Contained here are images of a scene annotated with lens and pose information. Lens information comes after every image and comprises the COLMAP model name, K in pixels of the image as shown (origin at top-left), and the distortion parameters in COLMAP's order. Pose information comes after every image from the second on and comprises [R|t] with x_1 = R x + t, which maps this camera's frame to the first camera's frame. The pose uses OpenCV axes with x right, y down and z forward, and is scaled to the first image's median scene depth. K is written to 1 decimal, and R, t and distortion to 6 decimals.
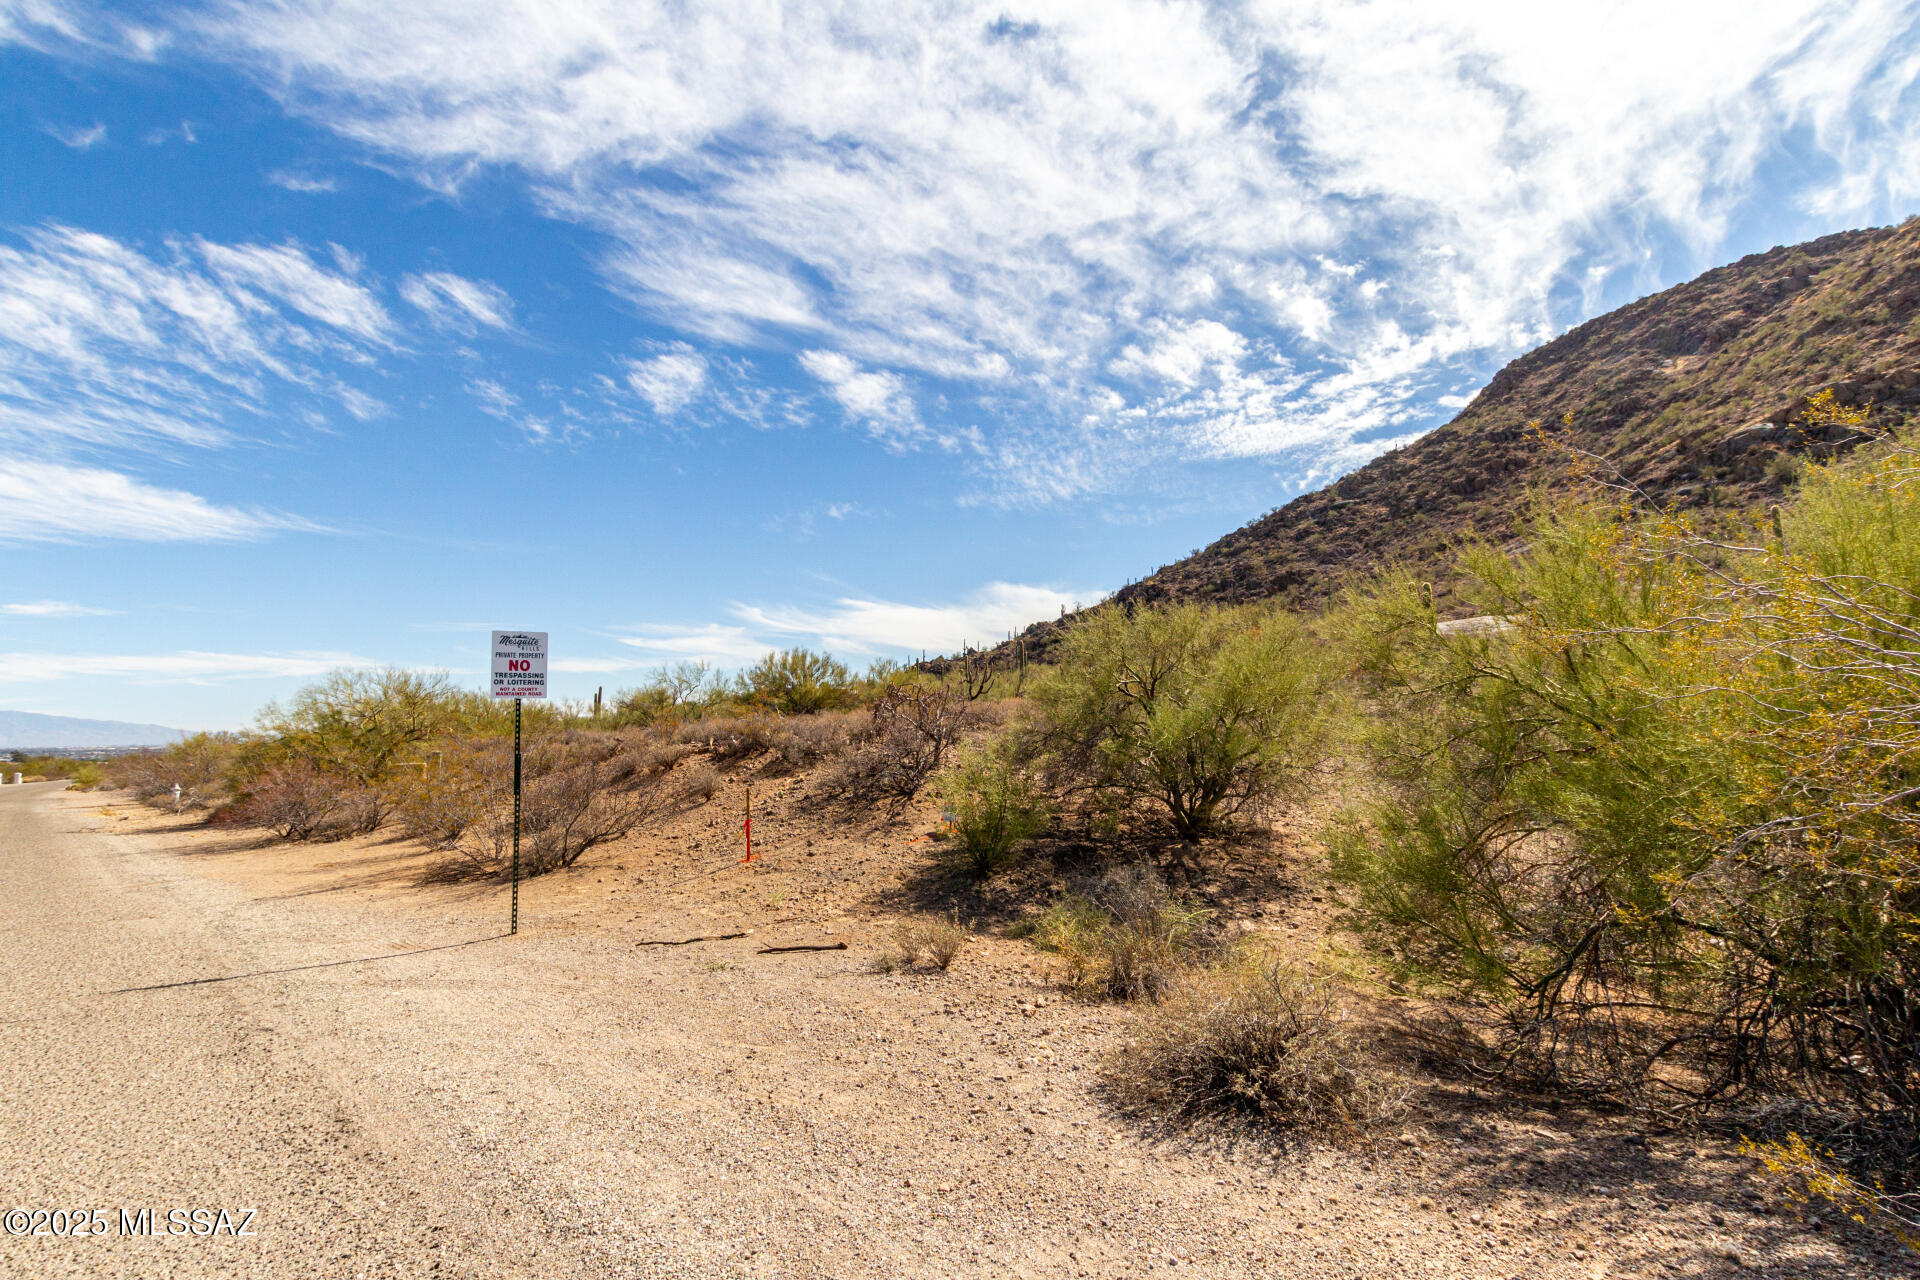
lens RADIAL K [[893.9, 0, 957.8], [0, 893.9, 627.5], [0, 0, 1]] dist [0.027191, -0.011600]
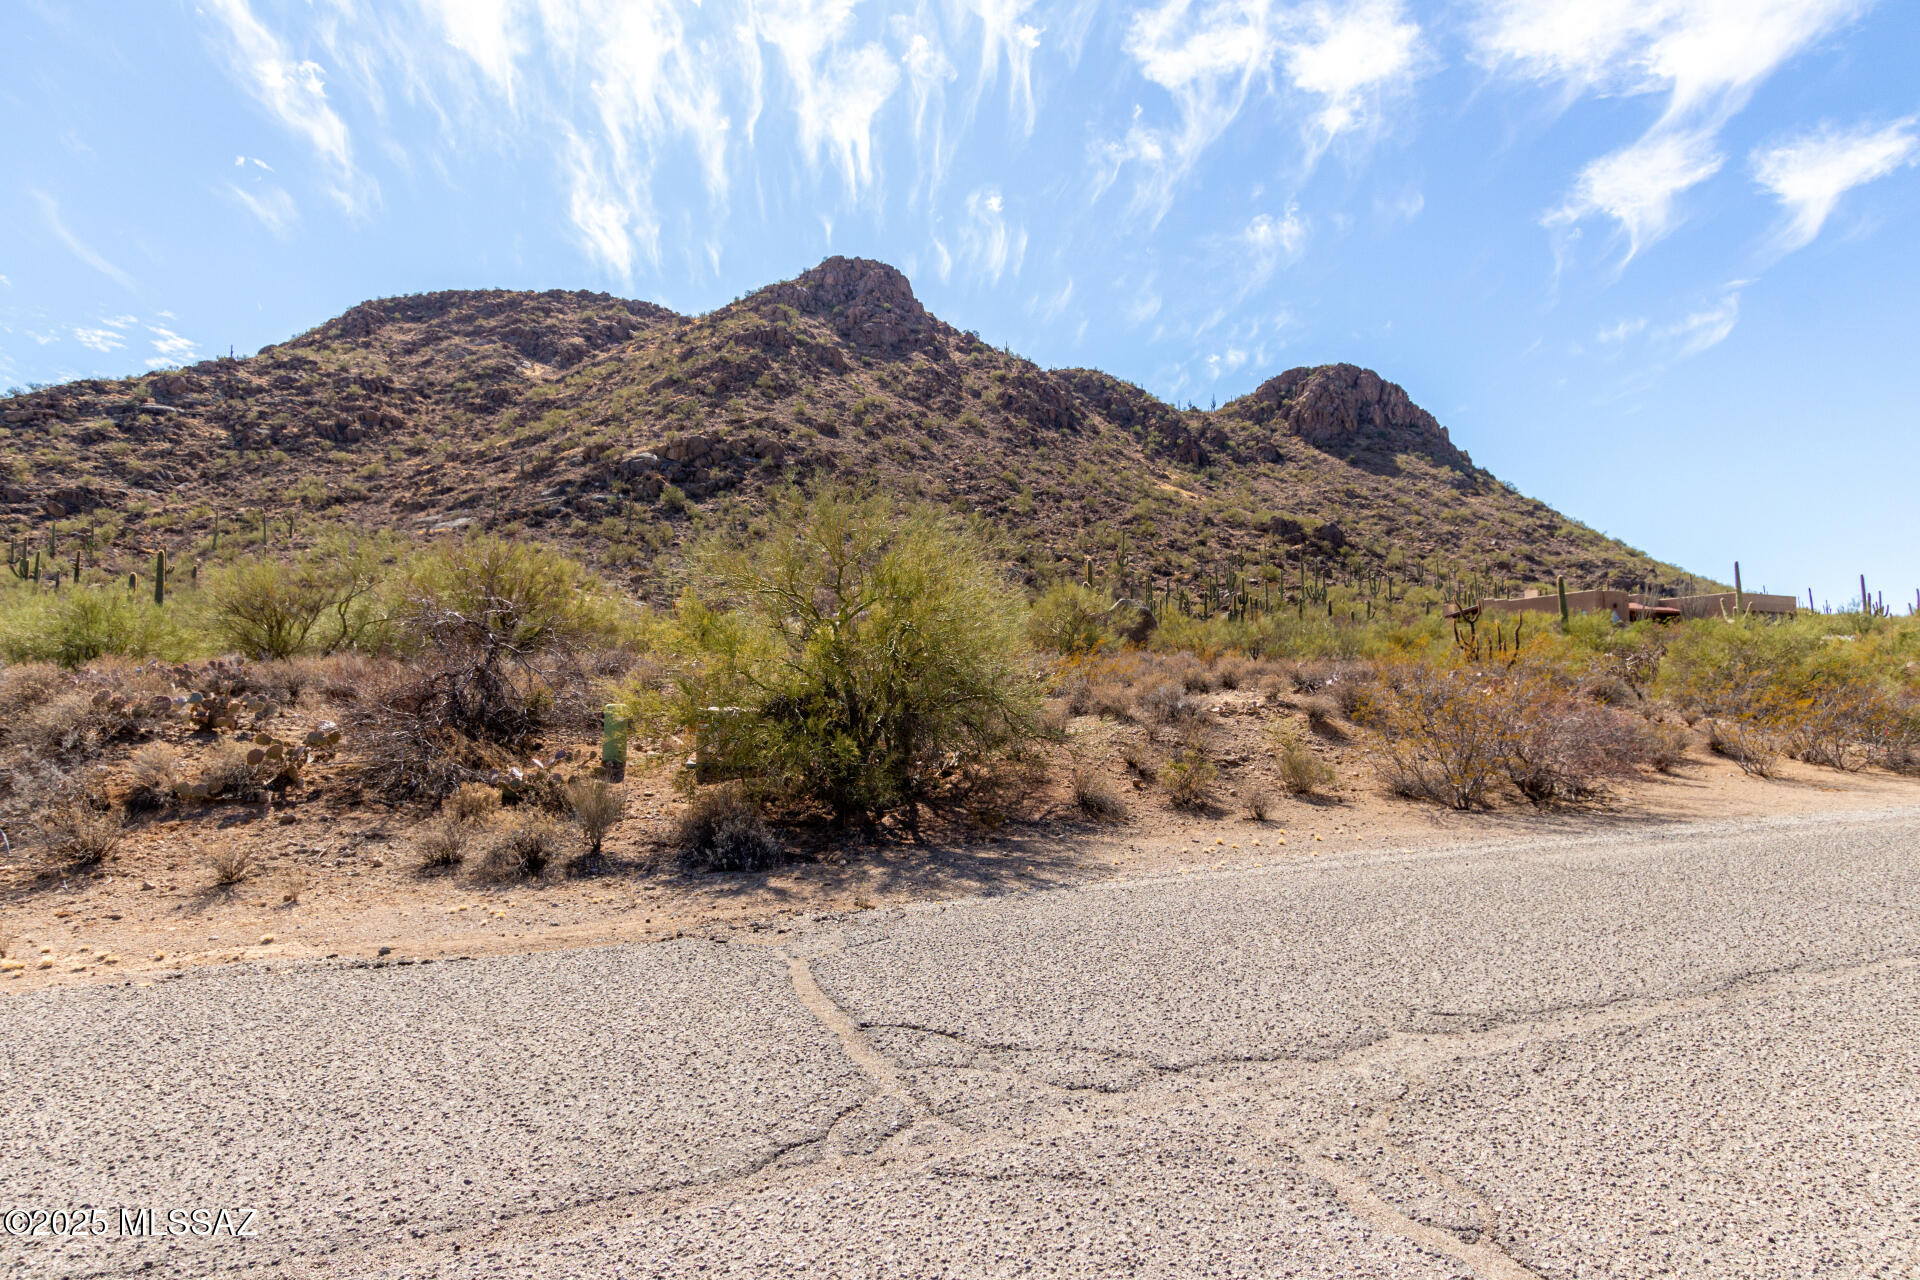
lens RADIAL K [[1055.1, 0, 964.6], [0, 1055.1, 638.4], [0, 0, 1]] dist [0.006500, 0.002601]
pose [[0.384685, 0.085225, 0.919105, -0.102767], [-0.107625, 0.993078, -0.047038, 0.017245], [-0.916752, -0.080824, 0.391195, 0.078402]]
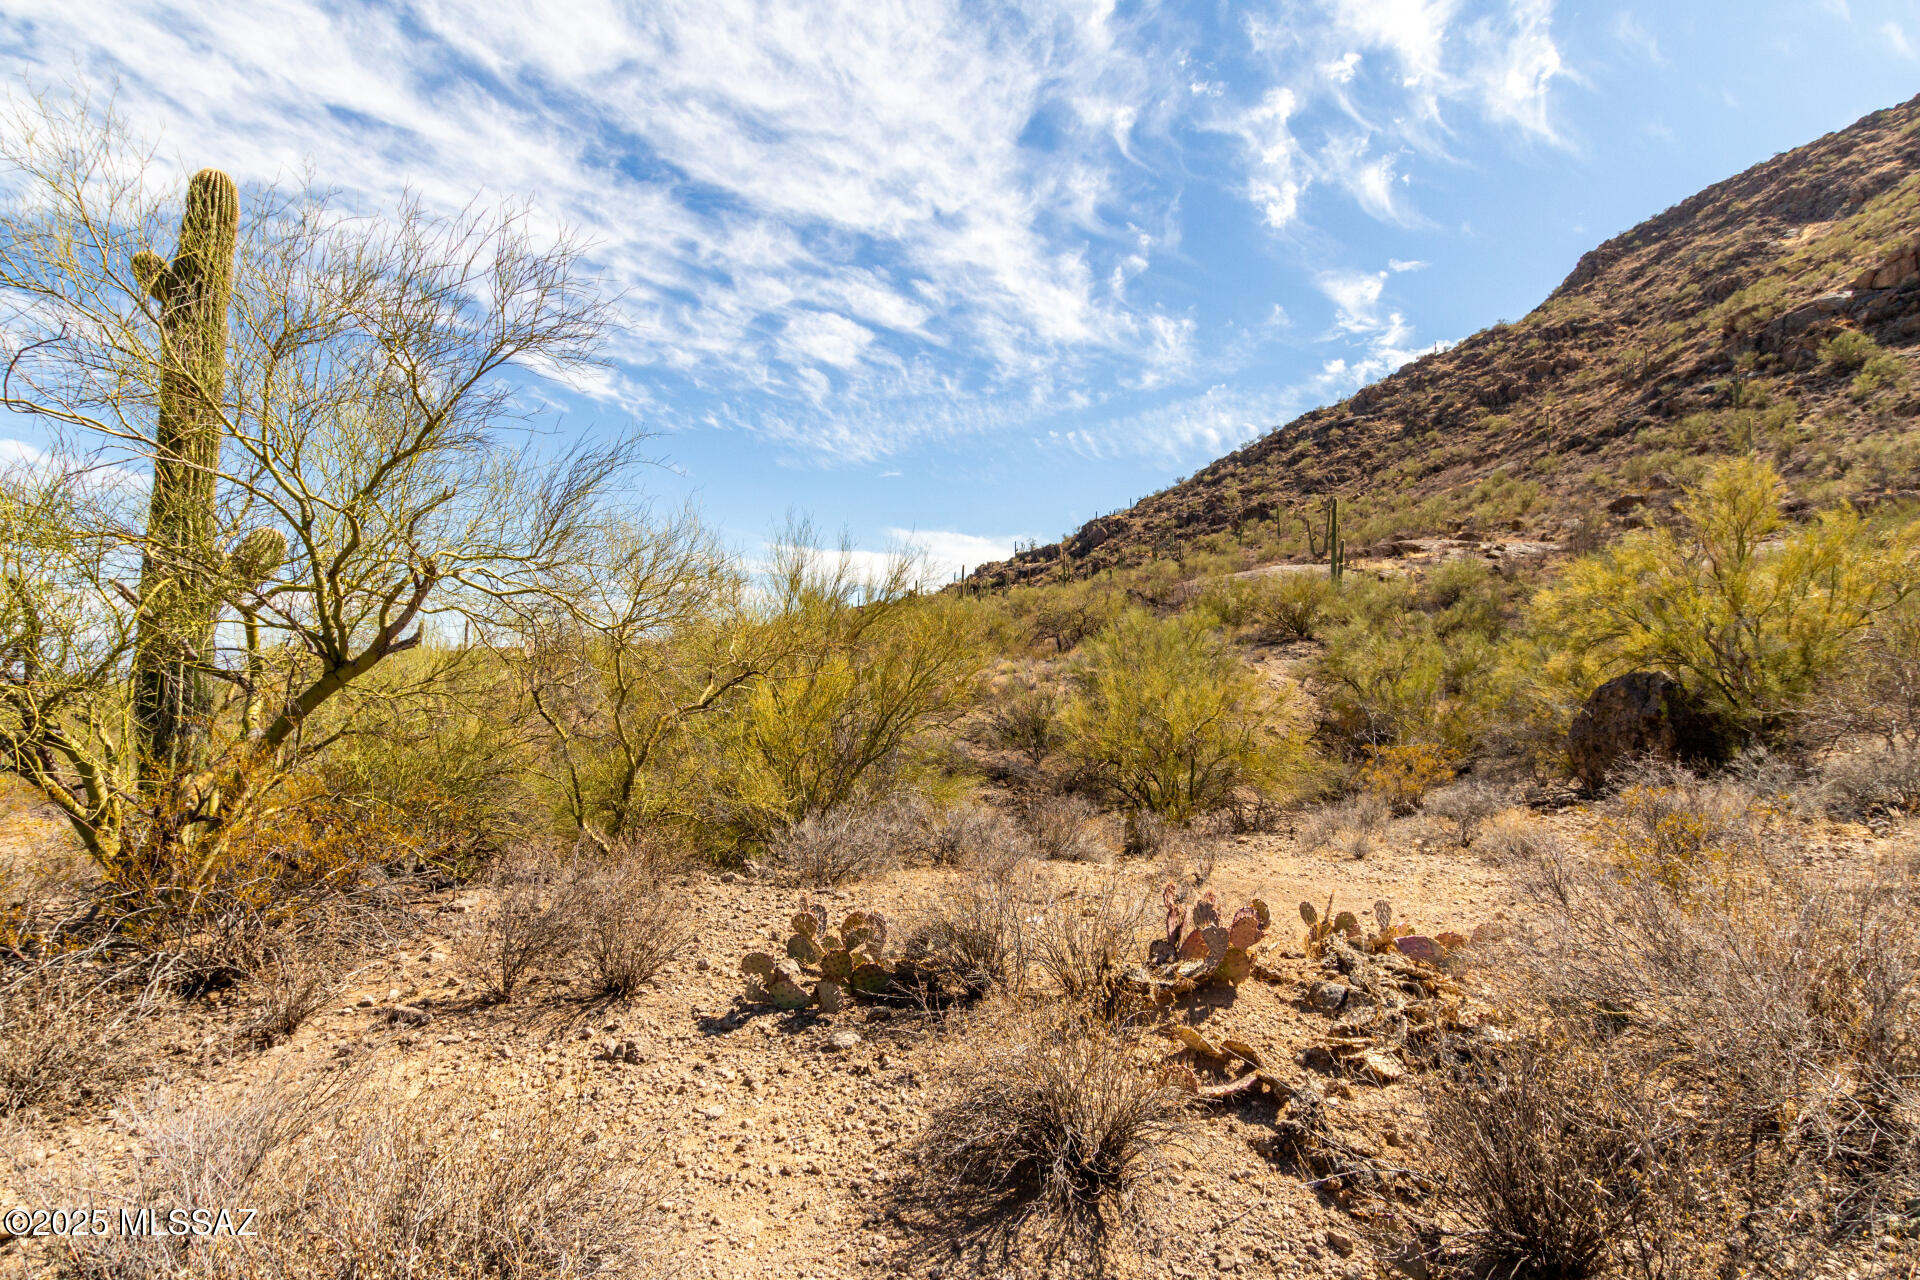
lens RADIAL K [[904.4, 0, 954.5], [0, 904.4, 643.6], [0, 0, 1]] dist [0.011429, -0.008566]
pose [[0.992692, 0.016058, -0.119603, 0.200336], [-0.005712, 0.996249, 0.086348, -0.003469], [0.120541, -0.085033, 0.989060, 0.132793]]
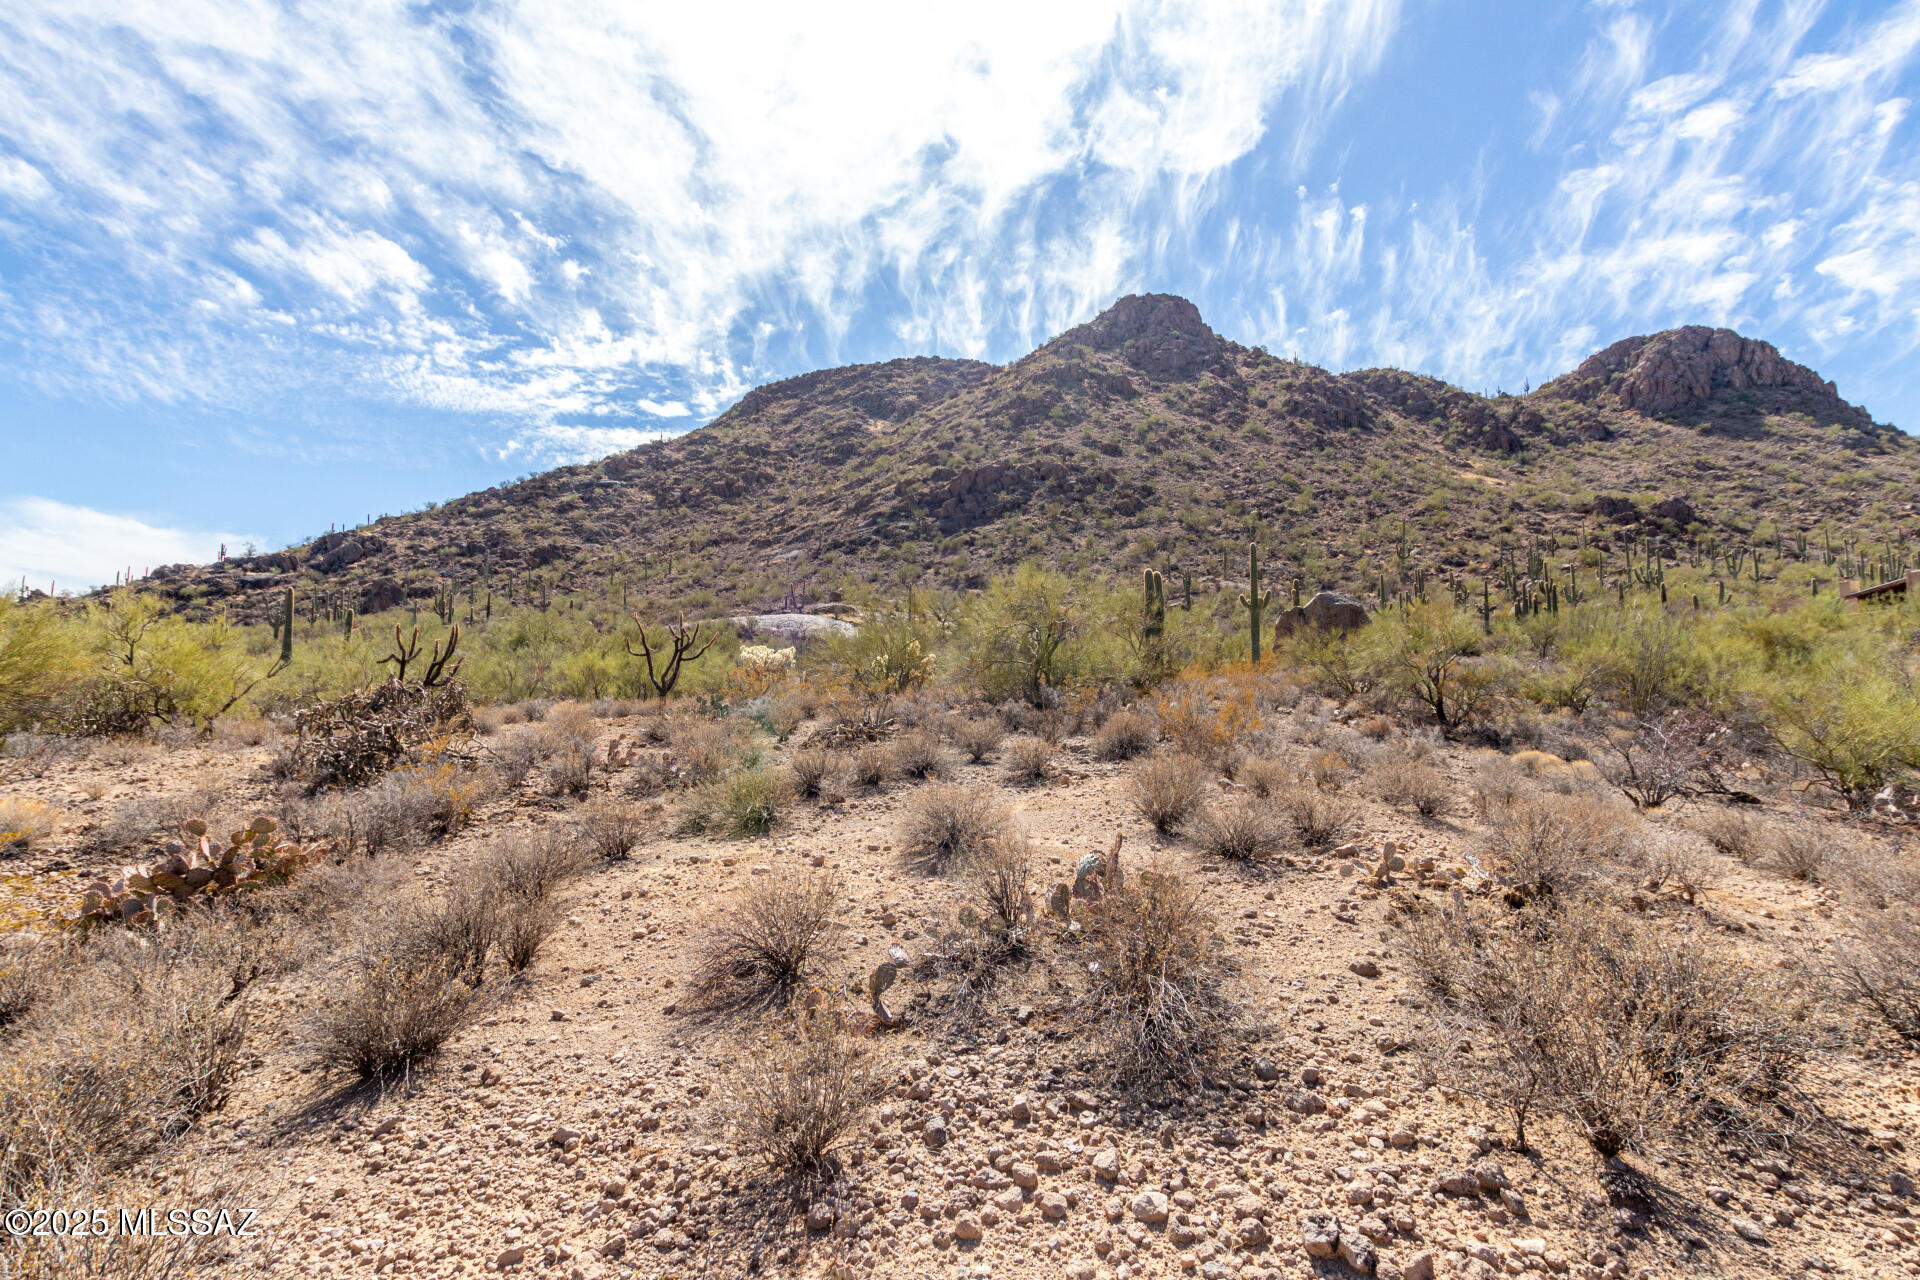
lens RADIAL K [[899.1, 0, 960.8], [0, 899.1, 643.1], [0, 0, 1]] dist [0.015242, -0.006200]
pose [[0.672188, 0.067460, 0.737301, -0.019202], [-0.090265, 0.995879, -0.008826, 0.007818], [-0.734858, -0.060620, 0.675507, 0.078839]]
